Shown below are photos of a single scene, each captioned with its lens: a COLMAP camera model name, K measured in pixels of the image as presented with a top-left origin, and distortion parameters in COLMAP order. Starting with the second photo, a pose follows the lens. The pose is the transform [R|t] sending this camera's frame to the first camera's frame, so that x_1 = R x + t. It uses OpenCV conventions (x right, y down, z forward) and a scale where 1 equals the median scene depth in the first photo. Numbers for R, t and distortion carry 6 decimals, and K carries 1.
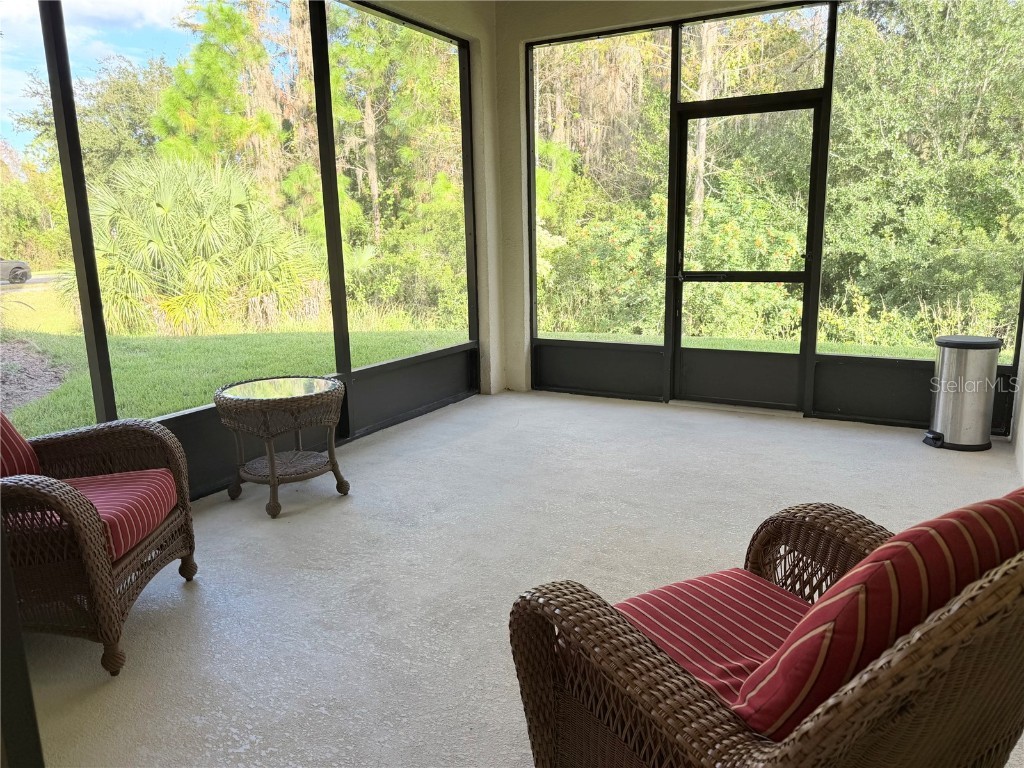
lens RADIAL K [[727.6, 0, 517.1], [0, 727.6, 381.1], [0, 0, 1]] dist [0.118057, -0.190097]
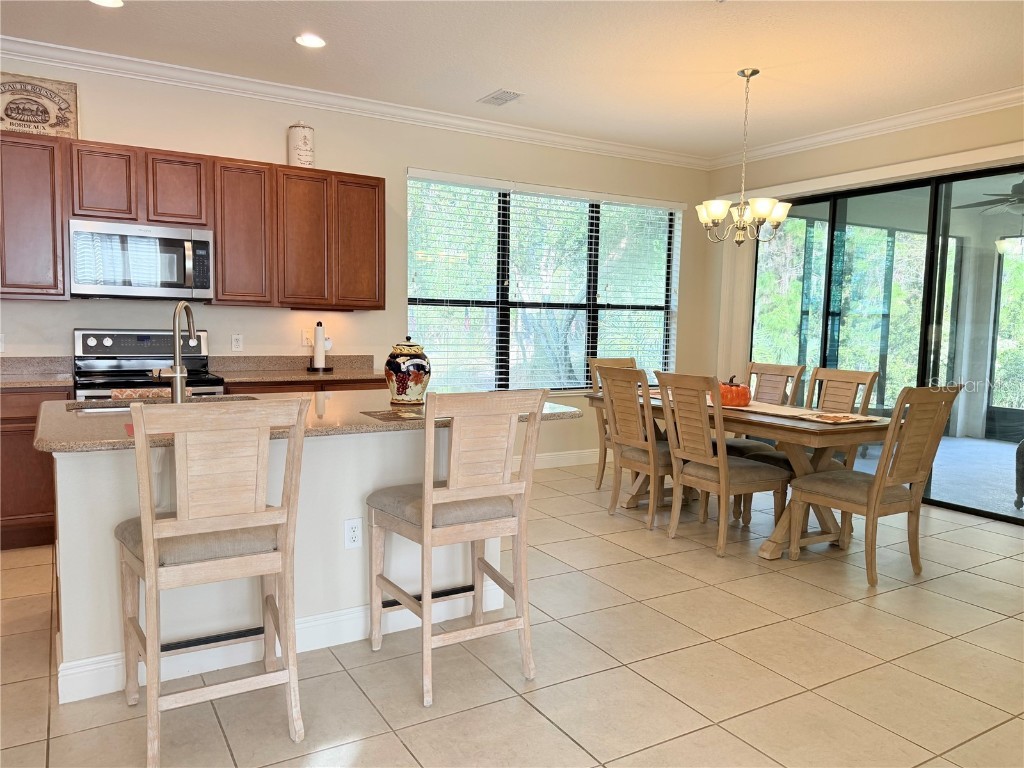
lens RADIAL K [[756.6, 0, 511.2], [0, 756.6, 388.3], [0, 0, 1]] dist [0.111411, -0.116522]
pose [[0.871862, 0.080539, -0.483085, -0.035388], [-0.132311, 0.988442, -0.074001, 0.081134], [0.471541, 0.128436, 0.872441, -0.483512]]
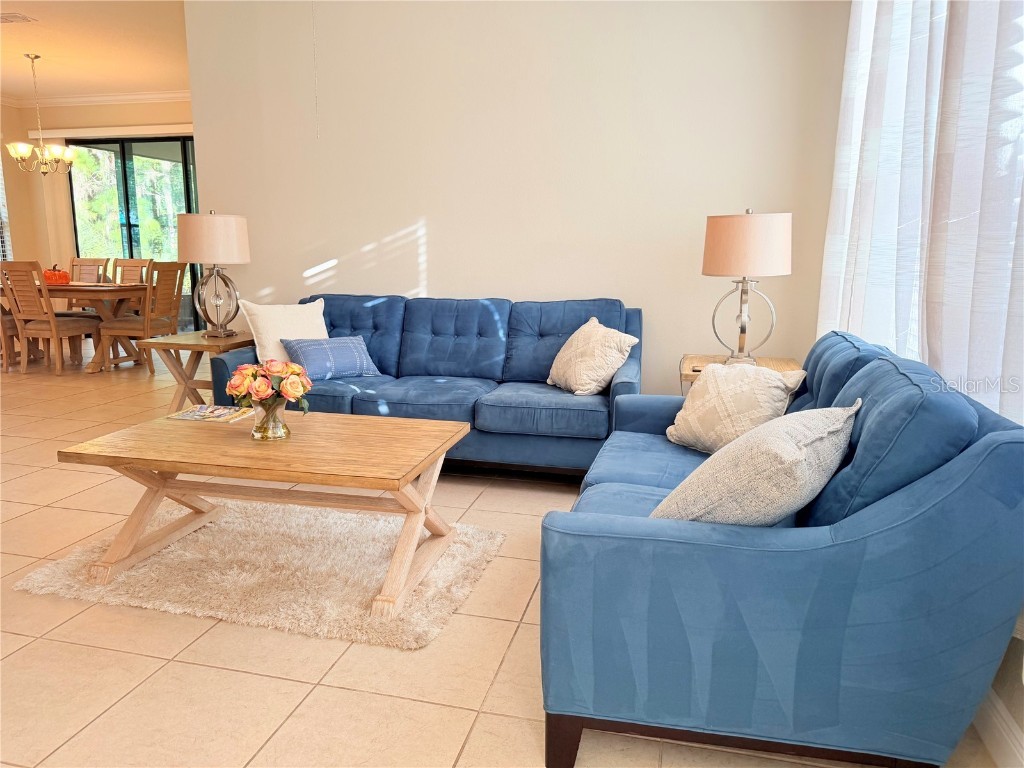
lens RADIAL K [[756.6, 0, 511.2], [0, 756.6, 388.3], [0, 0, 1]] dist [0.111411, -0.116522]
pose [[0.961516, -0.028342, 0.273282, 0.052351], [0.034140, 0.999281, -0.016484, 0.153430], [-0.272618, 0.025180, 0.961793, -0.776683]]
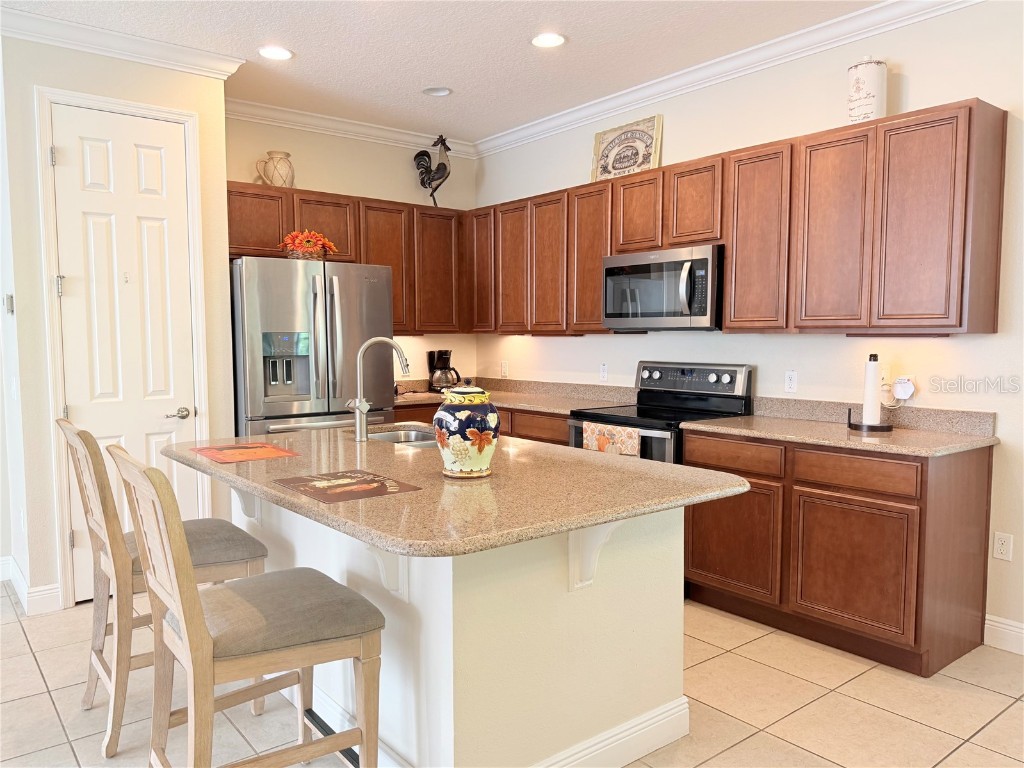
lens RADIAL K [[752.4, 0, 510.4], [0, 752.4, 391.4], [0, 0, 1]] dist [0.184150, -0.325768]
pose [[-0.363499, 0.093126, -0.926928, -0.030116], [-0.172025, 0.971170, 0.165031, 0.009806], [0.915574, 0.219444, -0.337000, -0.158326]]
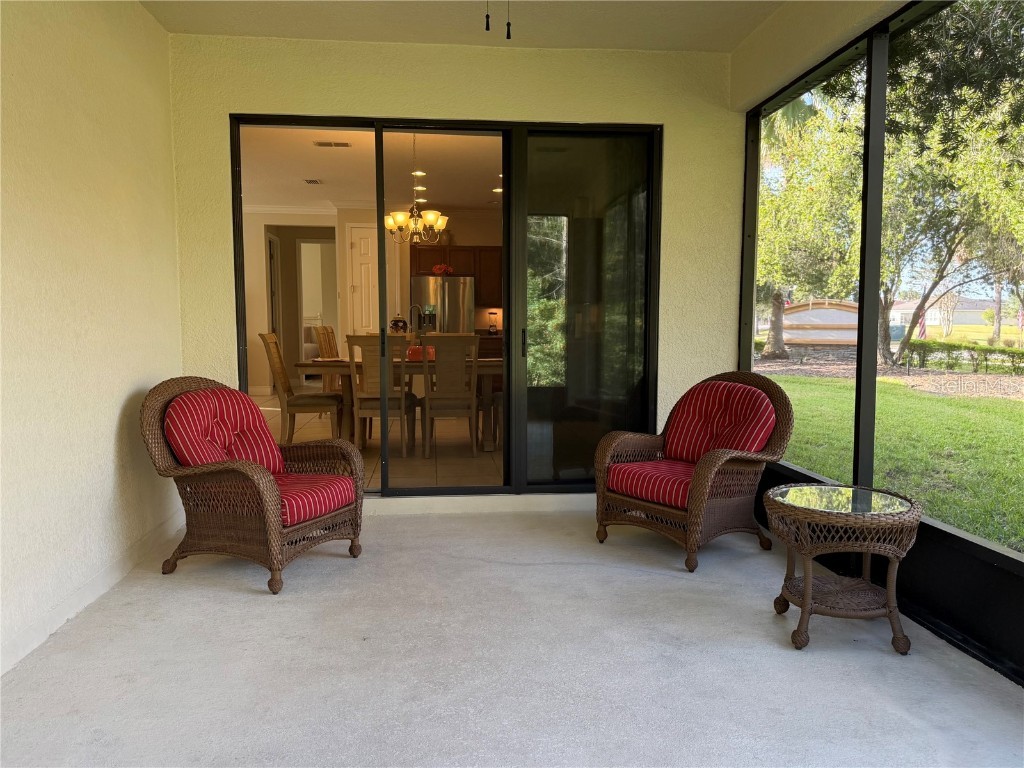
lens RADIAL K [[752.4, 0, 510.4], [0, 752.4, 391.4], [0, 0, 1]] dist [0.184150, -0.325768]
pose [[-0.813465, 0.073481, -0.576954, 0.139675], [-0.099102, 0.959969, 0.261990, -0.095775], [0.573109, 0.270297, -0.773619, 0.450374]]
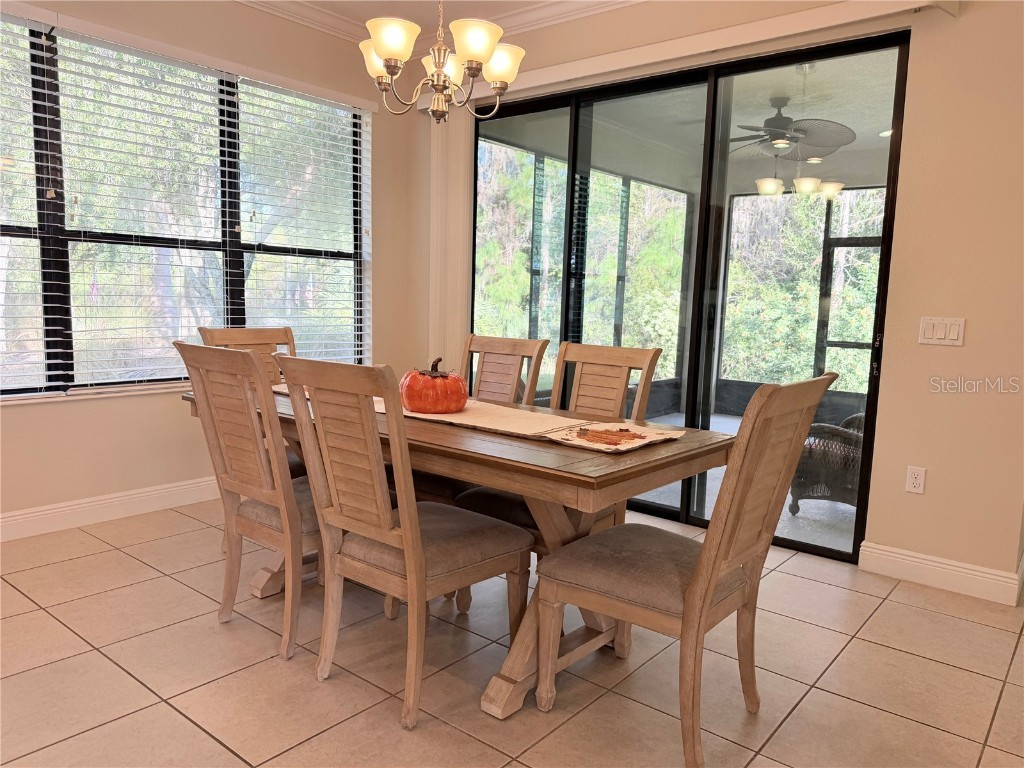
lens RADIAL K [[749.1, 0, 515.2], [0, 749.1, 386.8], [0, 0, 1]] dist [0.104850, -0.131127]
pose [[0.985929, 0.068629, -0.152426, -0.072616], [-0.080899, 0.993836, -0.075803, 0.050995], [0.146284, 0.087067, 0.985404, -0.283410]]
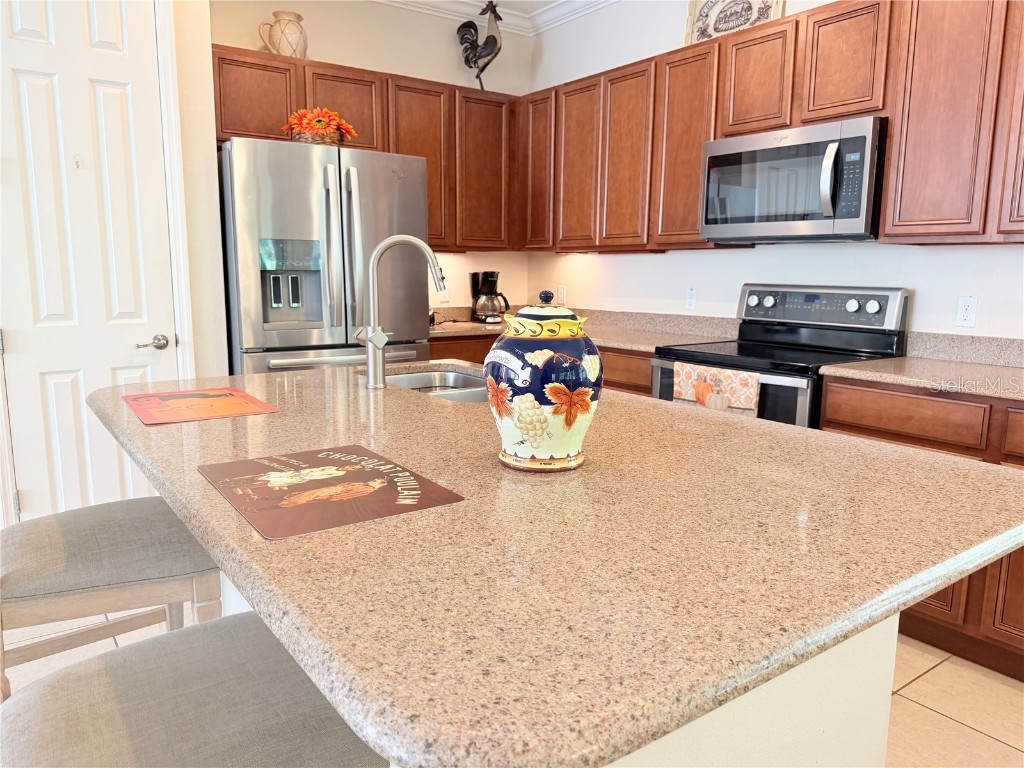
lens RADIAL K [[727.6, 0, 517.1], [0, 727.6, 381.1], [0, 0, 1]] dist [0.118057, -0.190097]
pose [[-0.404752, 0.158047, -0.900665, -0.115133], [-0.178476, 0.952354, 0.247323, 0.029153], [0.896840, 0.260852, -0.357260, -0.200810]]
